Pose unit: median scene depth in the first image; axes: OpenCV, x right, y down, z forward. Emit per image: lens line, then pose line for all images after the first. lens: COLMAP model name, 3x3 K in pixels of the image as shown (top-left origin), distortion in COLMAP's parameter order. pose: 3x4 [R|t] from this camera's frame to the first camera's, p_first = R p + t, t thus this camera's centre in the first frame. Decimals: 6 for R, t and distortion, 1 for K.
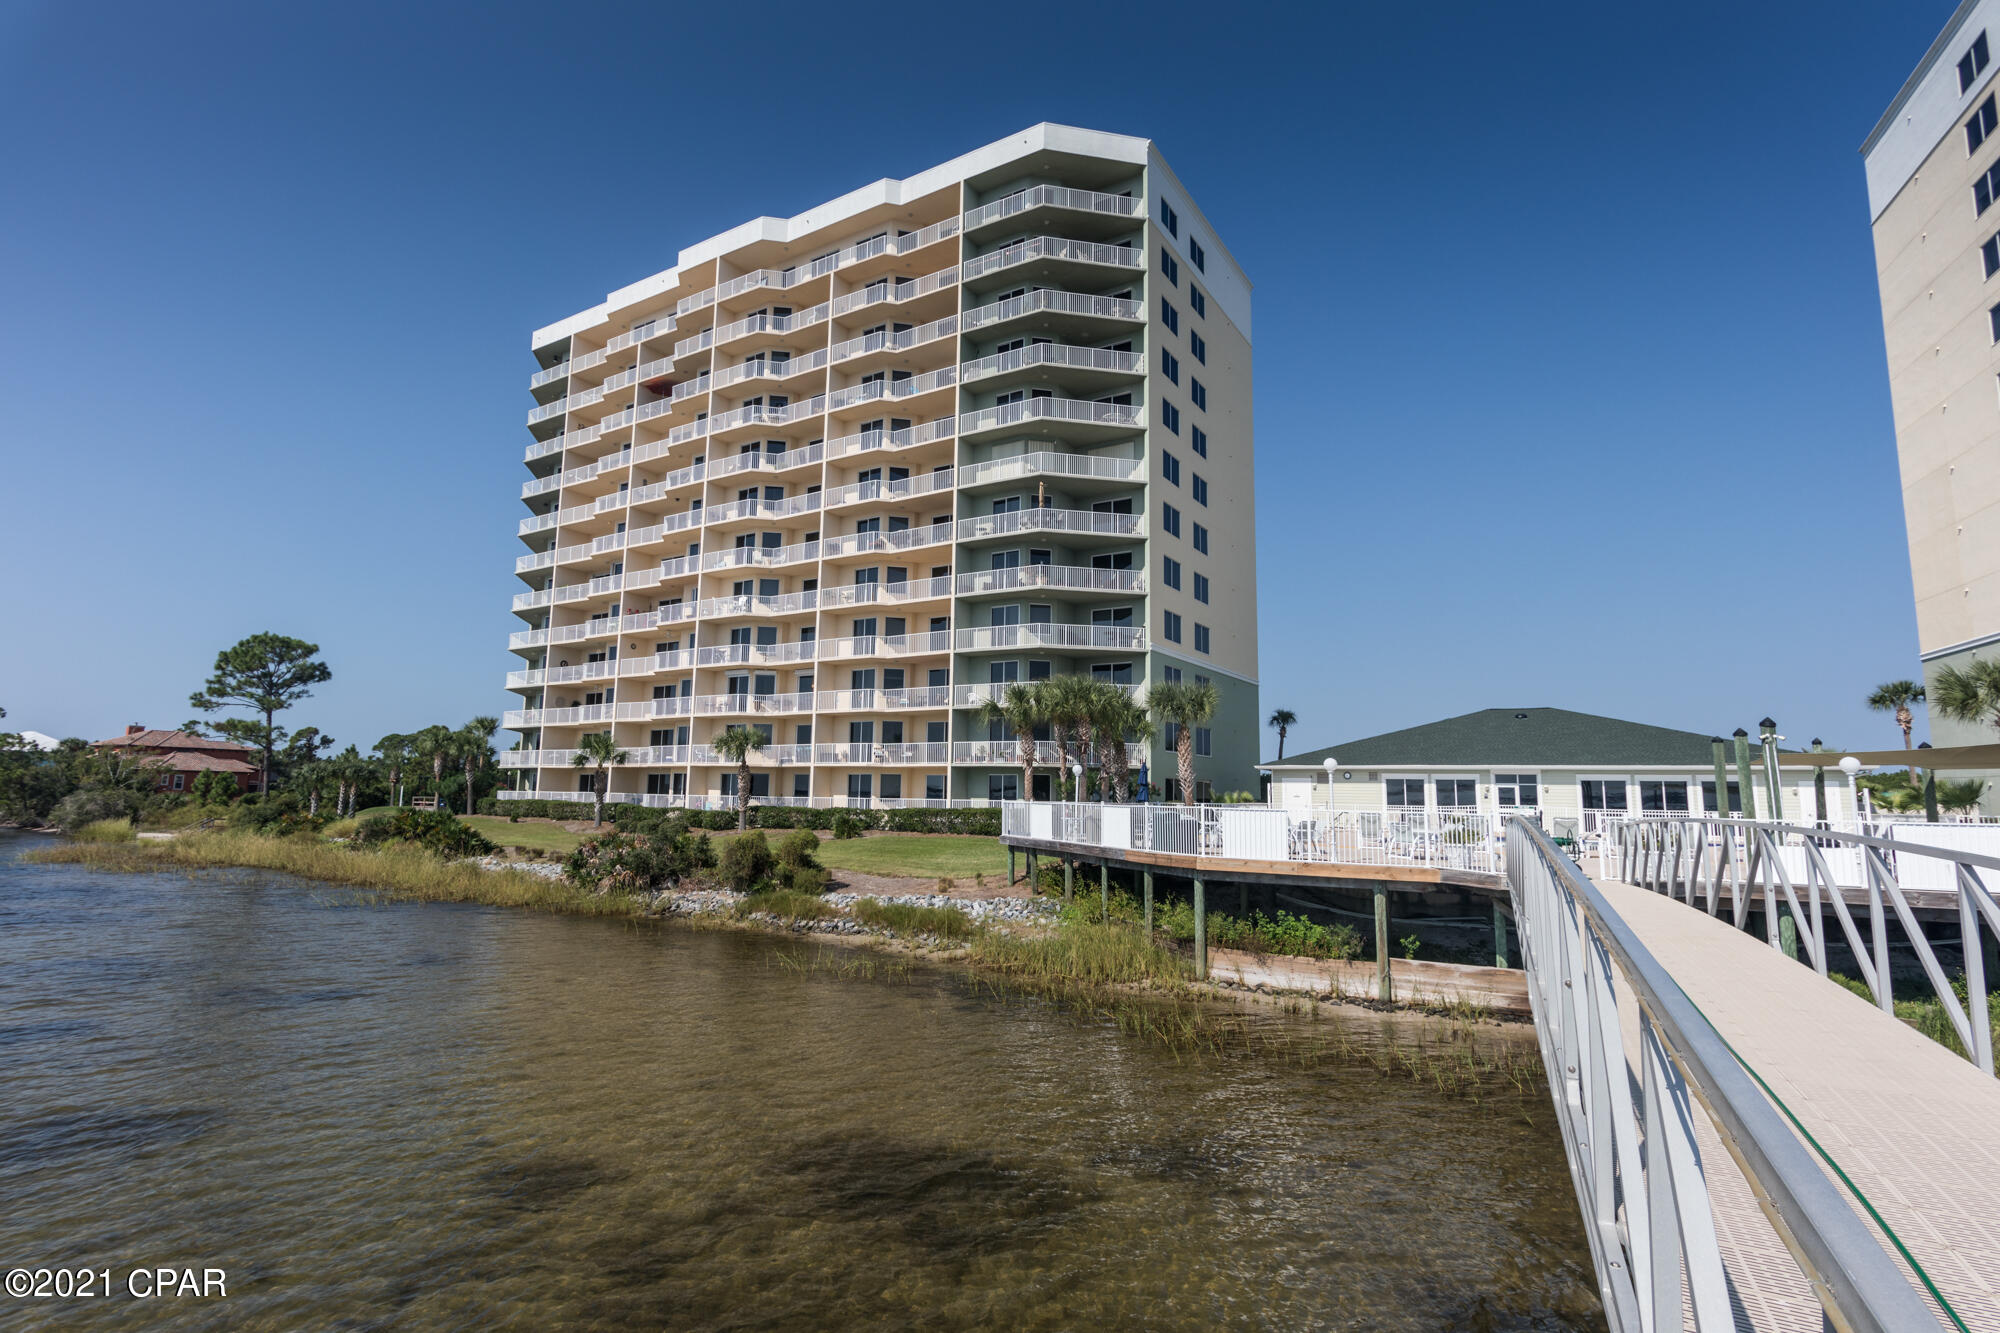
lens RADIAL K [[965.9, 0, 1004.0], [0, 965.9, 664.9], [0, 0, 1]] dist [0.007378, -0.001917]
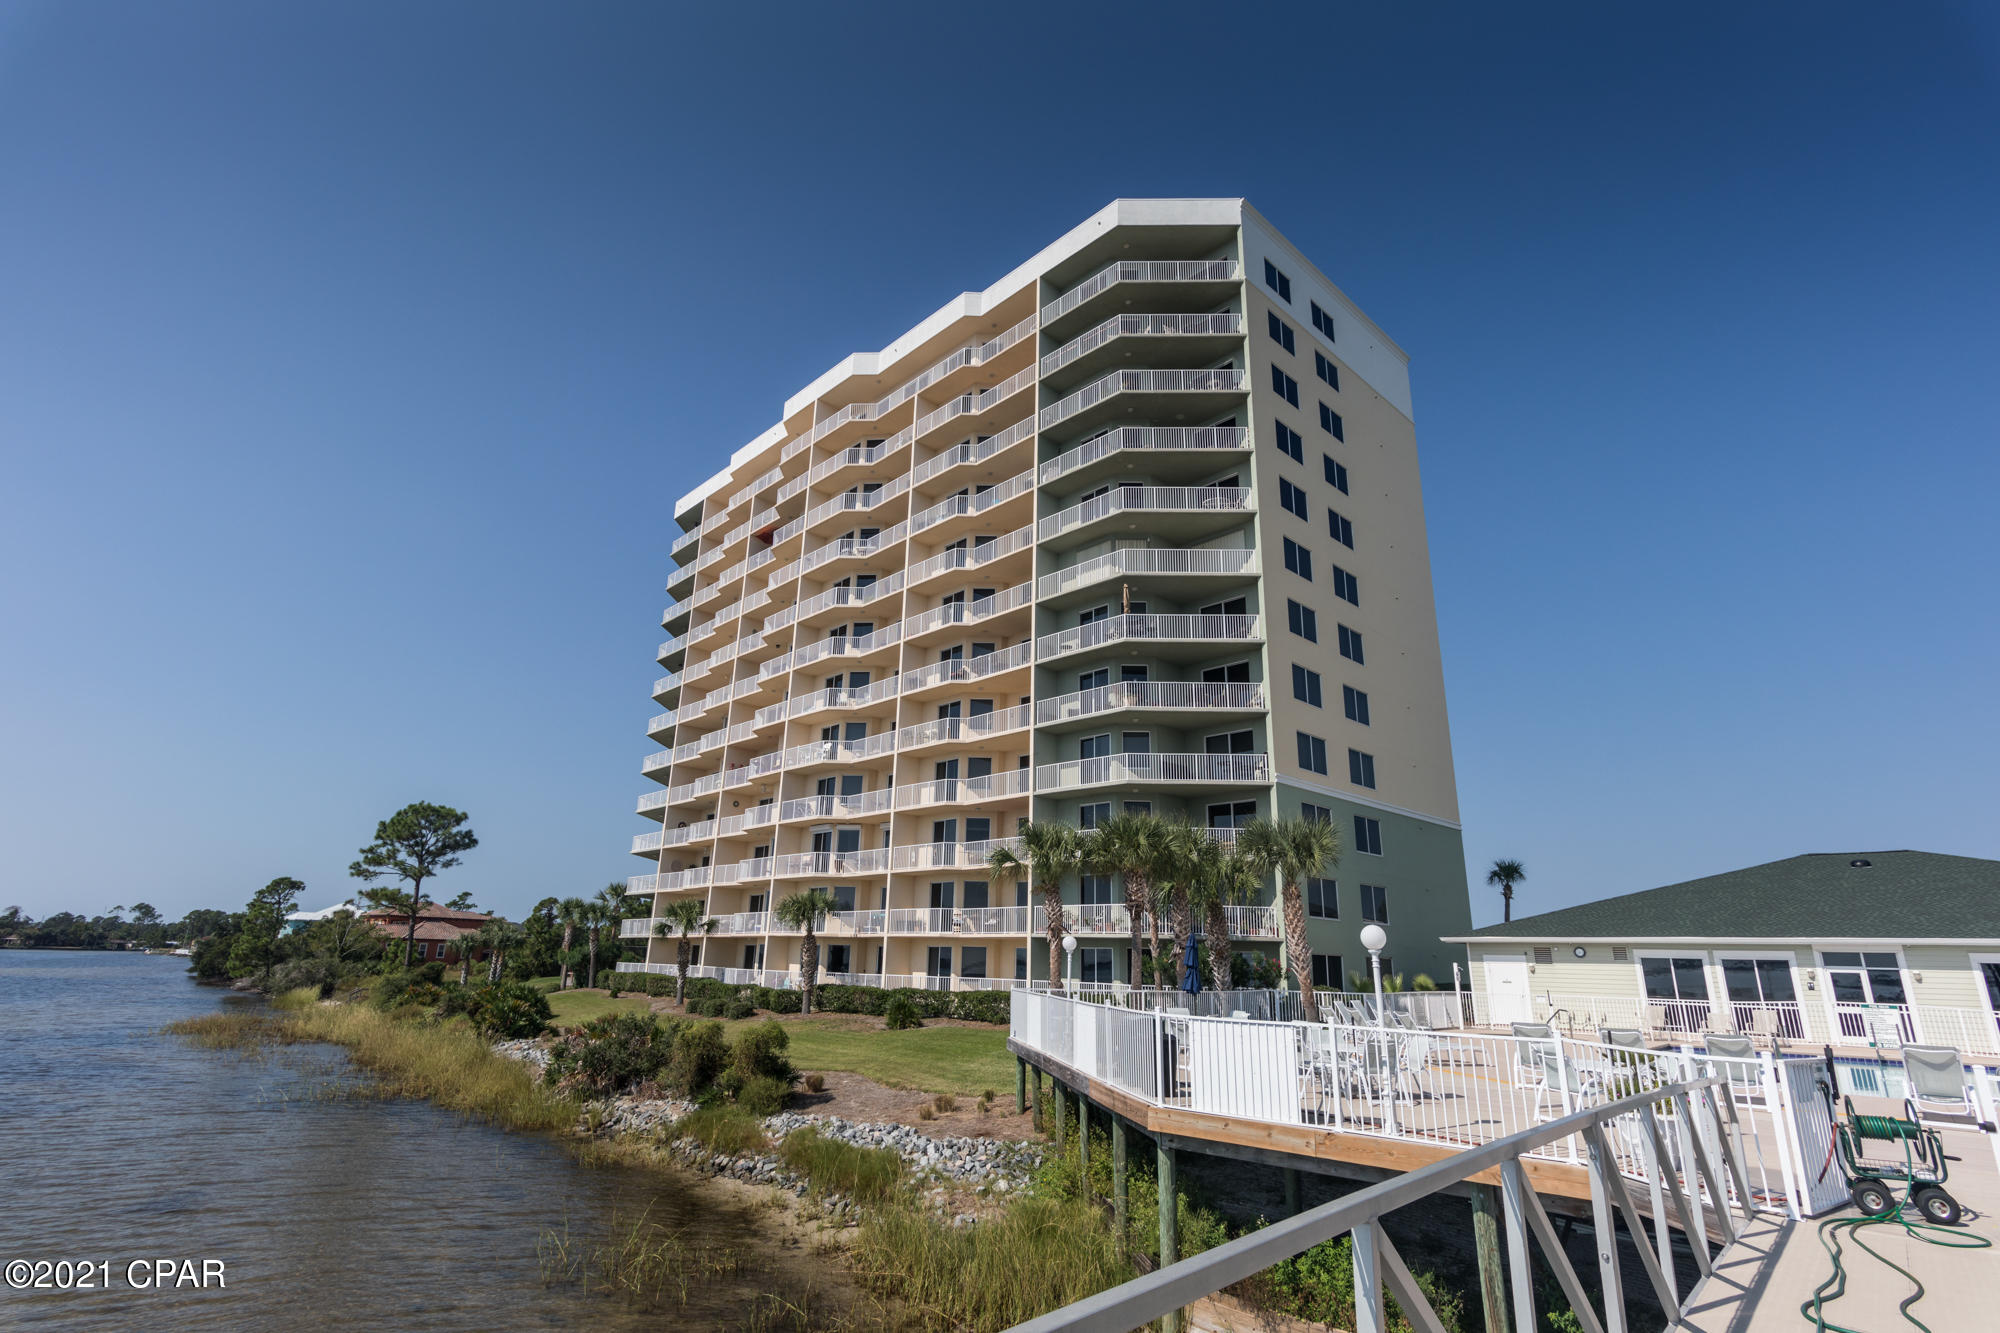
lens RADIAL K [[965.9, 0, 1004.2], [0, 965.9, 664.0], [0, 0, 1]] dist [0.007378, -0.001917]
pose [[0.970343, -0.063627, -0.233208, 0.112719], [0.023264, 0.984840, -0.171900, 0.017315], [0.240610, 0.161376, 0.957112, 0.170031]]
